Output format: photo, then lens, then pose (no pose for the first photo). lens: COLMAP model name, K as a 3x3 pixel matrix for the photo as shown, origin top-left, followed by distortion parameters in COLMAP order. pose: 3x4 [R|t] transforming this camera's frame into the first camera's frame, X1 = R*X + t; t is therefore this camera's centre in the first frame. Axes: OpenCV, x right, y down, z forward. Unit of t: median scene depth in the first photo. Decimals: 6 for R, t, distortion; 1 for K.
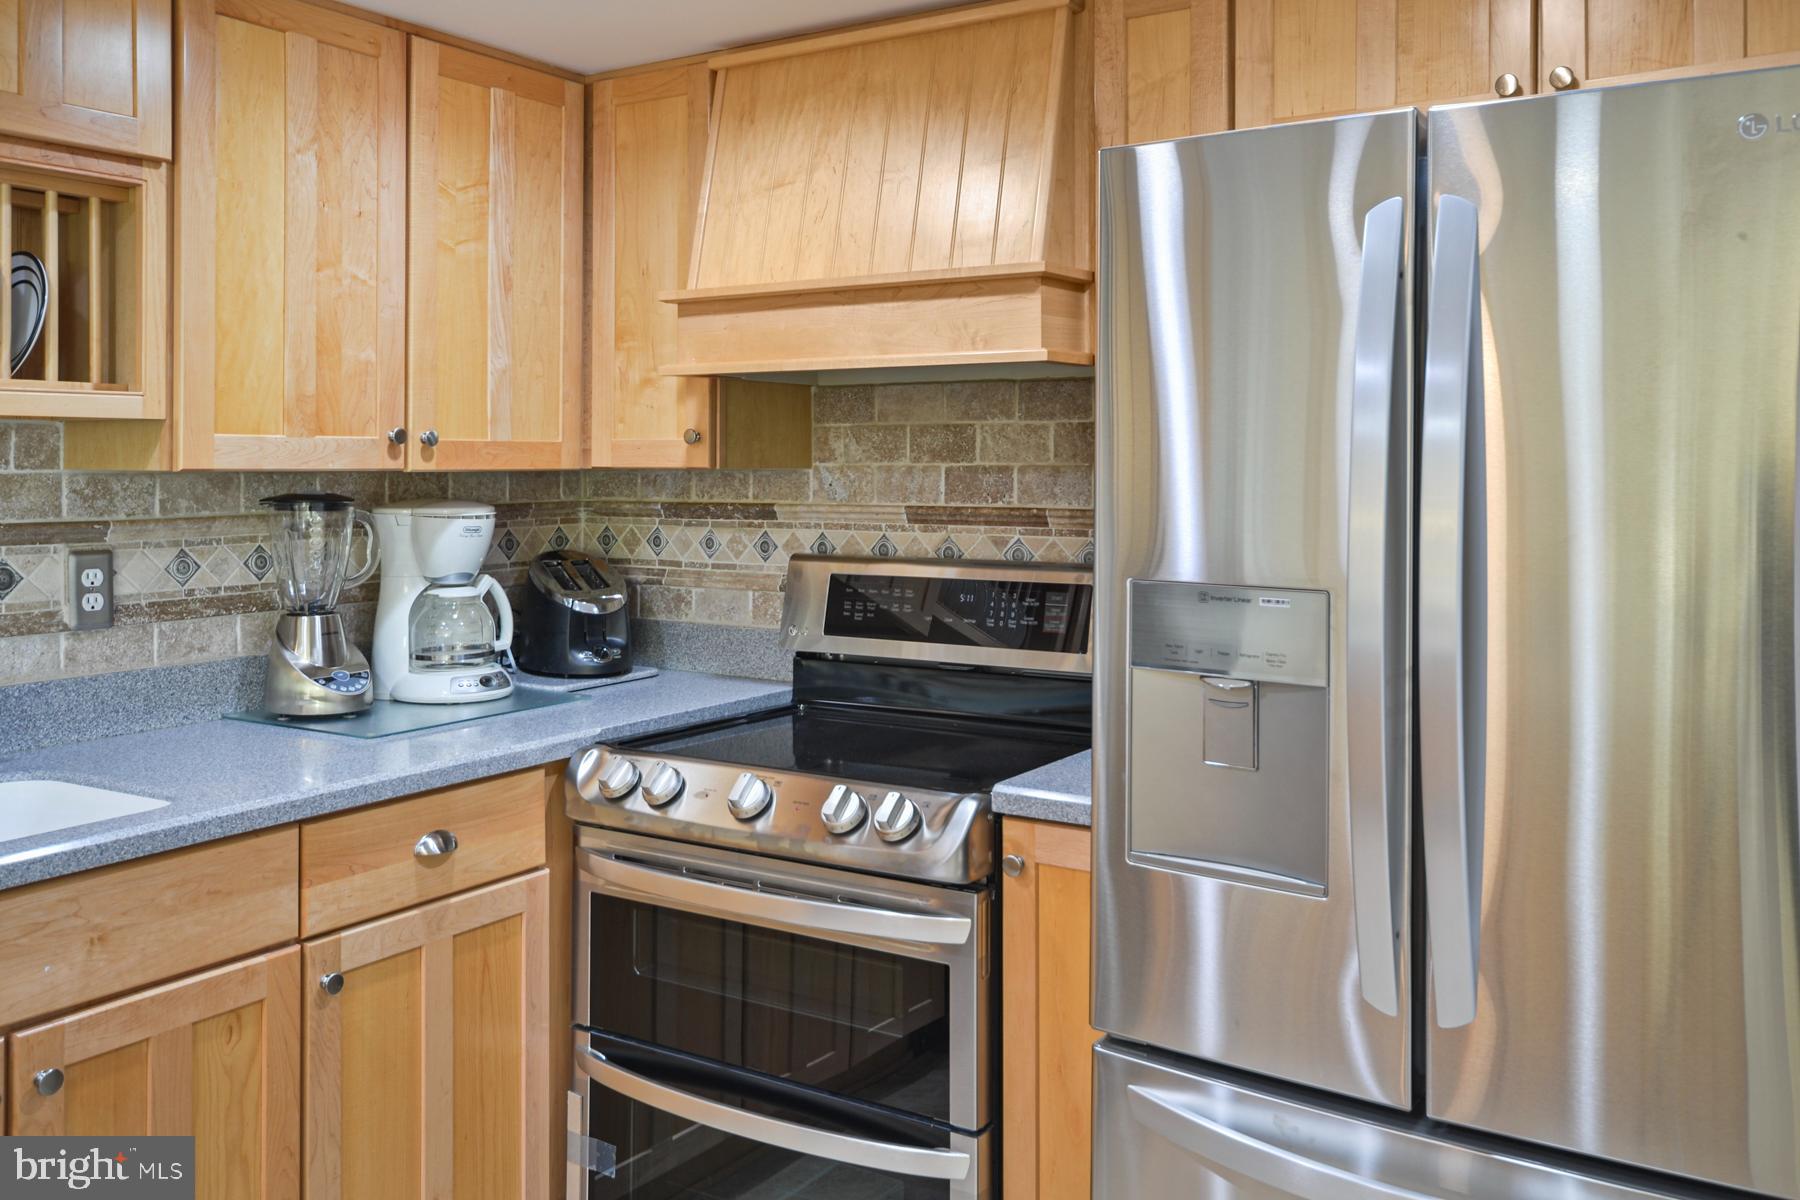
lens RADIAL K [[1531.0, 0, 886.4], [0, 1531.0, 442.5], [0, 0, 1]] dist [0.003841, 0.040879]
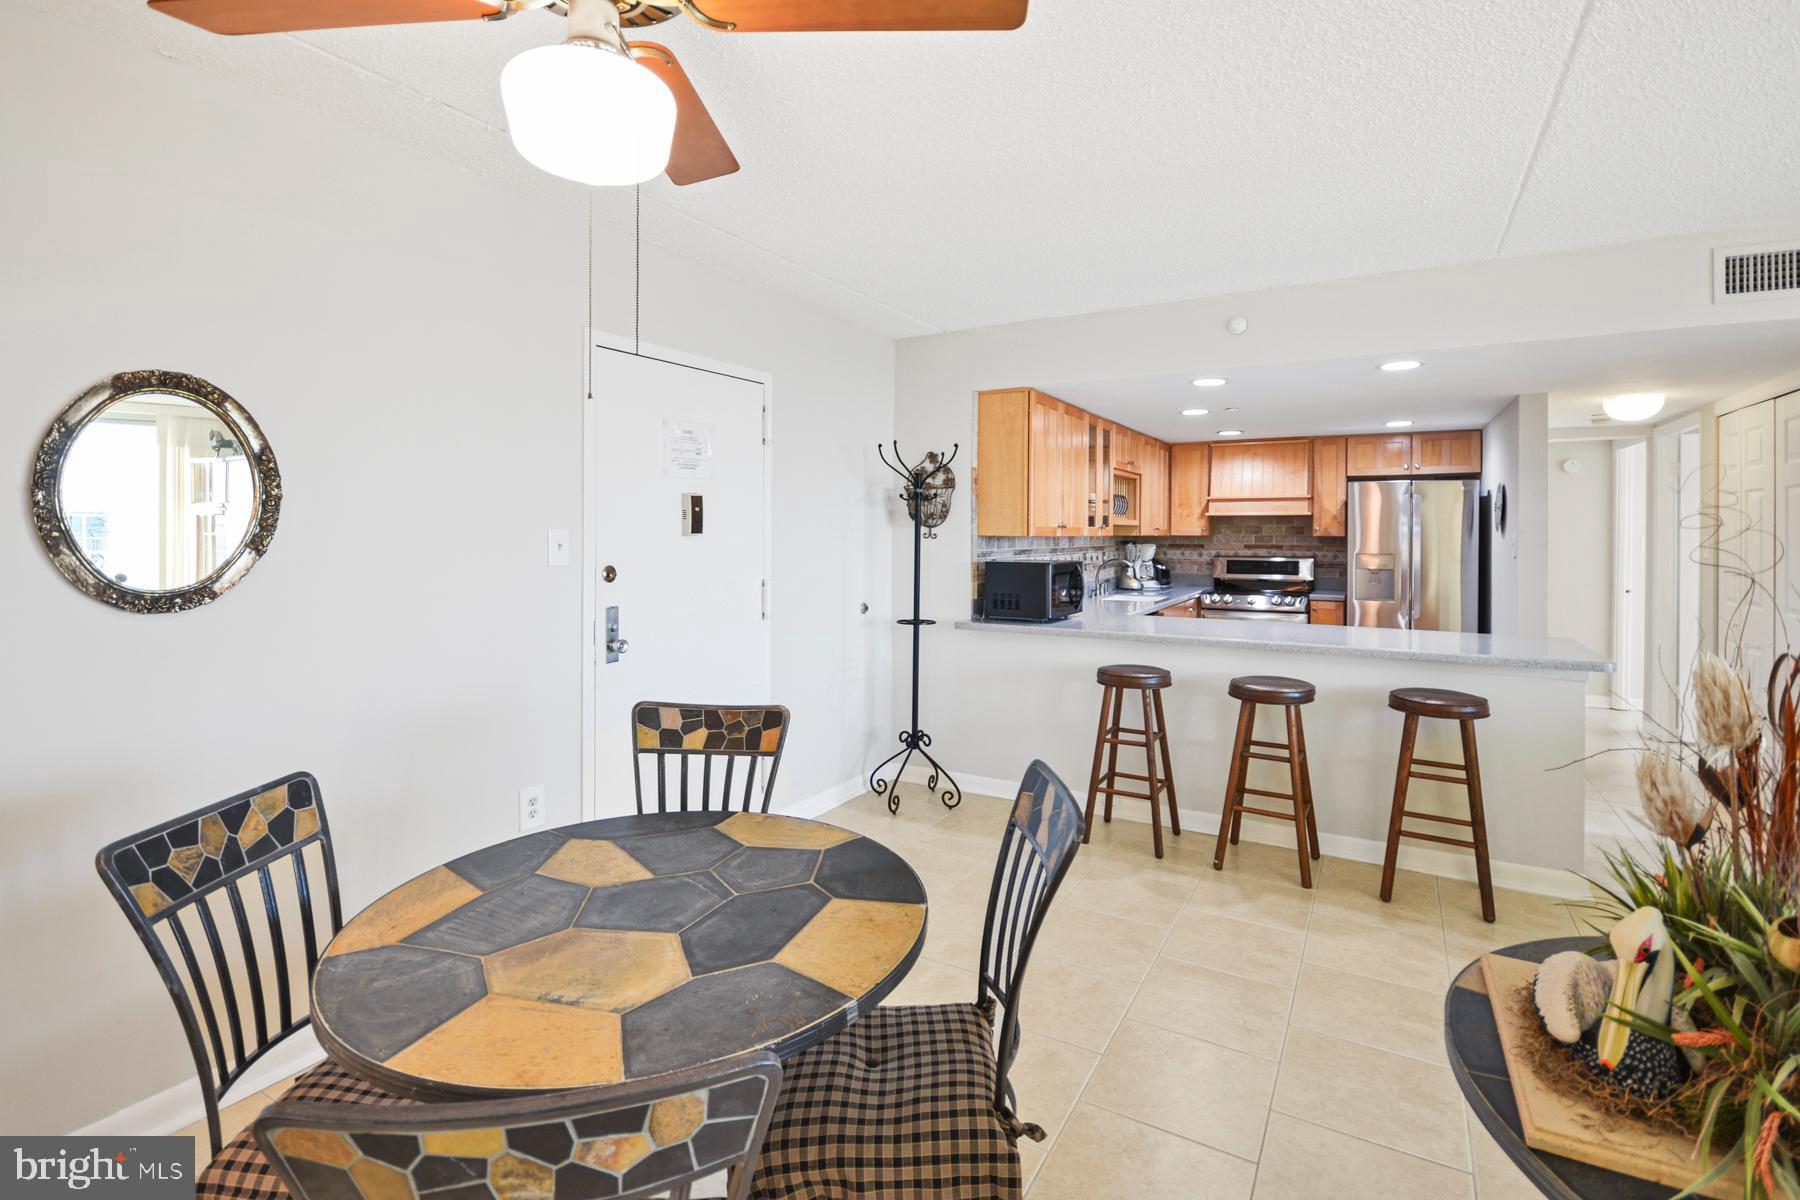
lens RADIAL K [[844.8, 0, 881.7], [0, 844.8, 536.3], [0, 0, 1]] dist [-0.000245, -0.005879]
pose [[0.999326, 0.004459, 0.036430, -1.304079], [-0.004958, 0.999895, 0.013606, -0.011045], [-0.036365, -0.013778, 0.999244, -1.612171]]
